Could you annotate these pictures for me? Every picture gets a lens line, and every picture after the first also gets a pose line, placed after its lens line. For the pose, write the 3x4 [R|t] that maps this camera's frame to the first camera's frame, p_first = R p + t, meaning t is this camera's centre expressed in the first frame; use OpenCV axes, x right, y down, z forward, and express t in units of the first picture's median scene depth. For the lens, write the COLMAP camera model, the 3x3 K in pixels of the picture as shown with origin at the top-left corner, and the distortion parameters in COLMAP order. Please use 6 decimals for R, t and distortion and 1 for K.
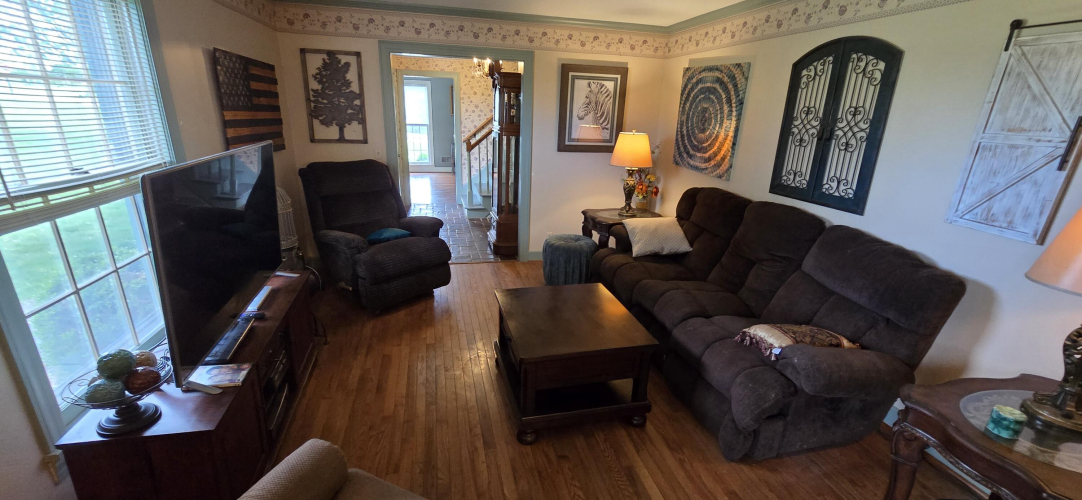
lens RADIAL K [[445.1, 0, 543.0], [0, 445.1, 256.5], [0, 0, 1]] dist [-0.003730, 0.000105]
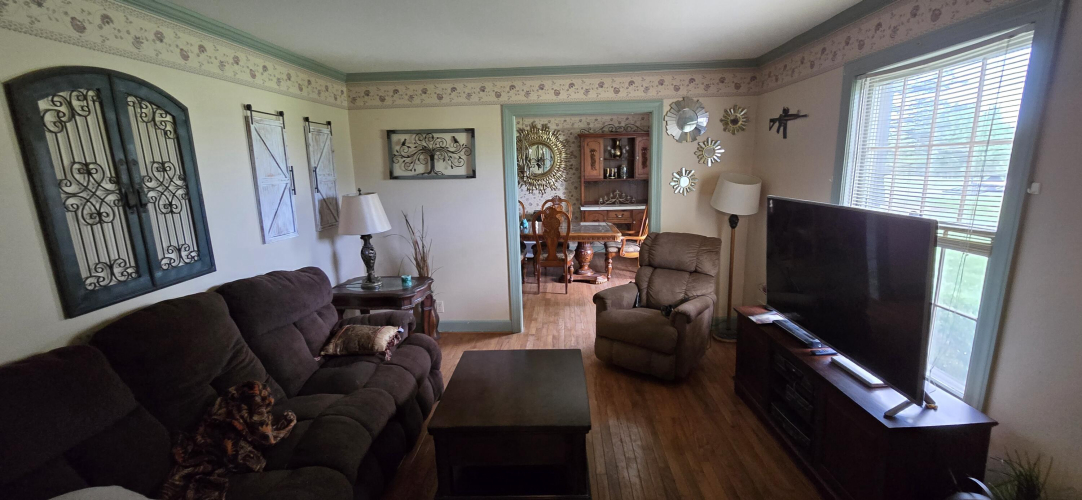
lens RADIAL K [[445.1, 0, 543.0], [0, 445.1, 256.5], [0, 0, 1]] dist [-0.003730, 0.000105]
pose [[-0.964934, -0.058802, 0.255823, -0.158559], [0.081321, 0.859672, 0.504333, -0.403040], [-0.249580, 0.507452, -0.824744, 1.179424]]
